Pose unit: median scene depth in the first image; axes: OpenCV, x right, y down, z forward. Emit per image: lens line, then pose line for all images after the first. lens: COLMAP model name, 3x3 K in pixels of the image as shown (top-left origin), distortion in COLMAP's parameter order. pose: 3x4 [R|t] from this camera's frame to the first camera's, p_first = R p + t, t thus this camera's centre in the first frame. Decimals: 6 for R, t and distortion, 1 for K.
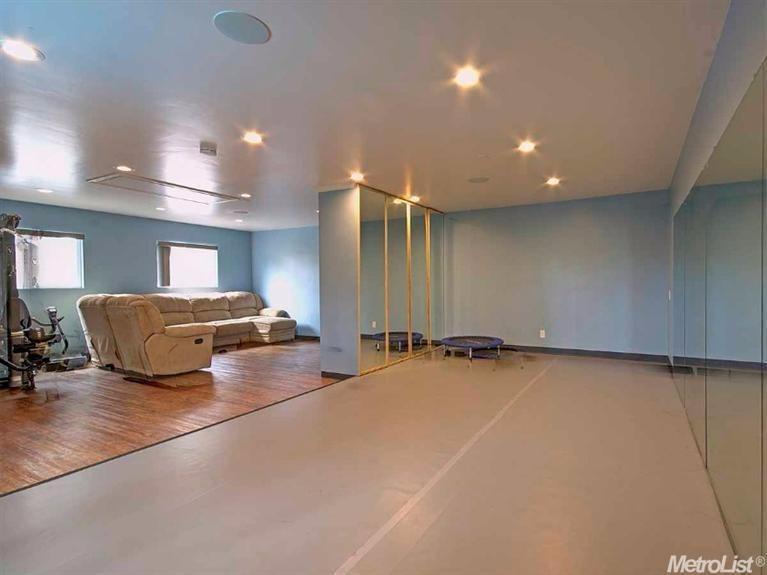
lens RADIAL K [[431.4, 0, 394.5], [0, 431.4, 283.2], [0, 0, 1]] dist [-0.001348, -0.001425]
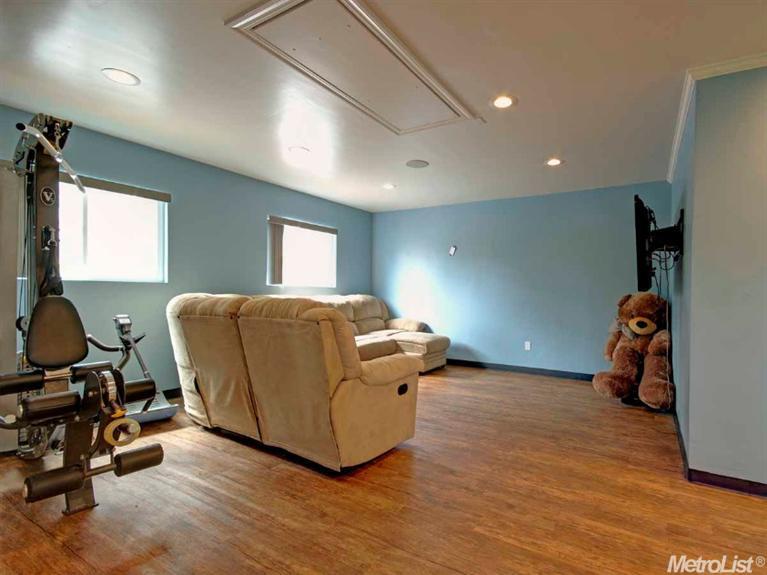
lens RADIAL K [[408.4, 0, 383.5], [0, 408.4, 287.5], [0, 0, 1]] dist [0.018985, 0.000360]
pose [[0.998349, 0.020894, -0.053497, -0.332983], [-0.021240, 0.999757, -0.005910, 0.012939], [0.053361, 0.007036, 0.998551, 0.378611]]
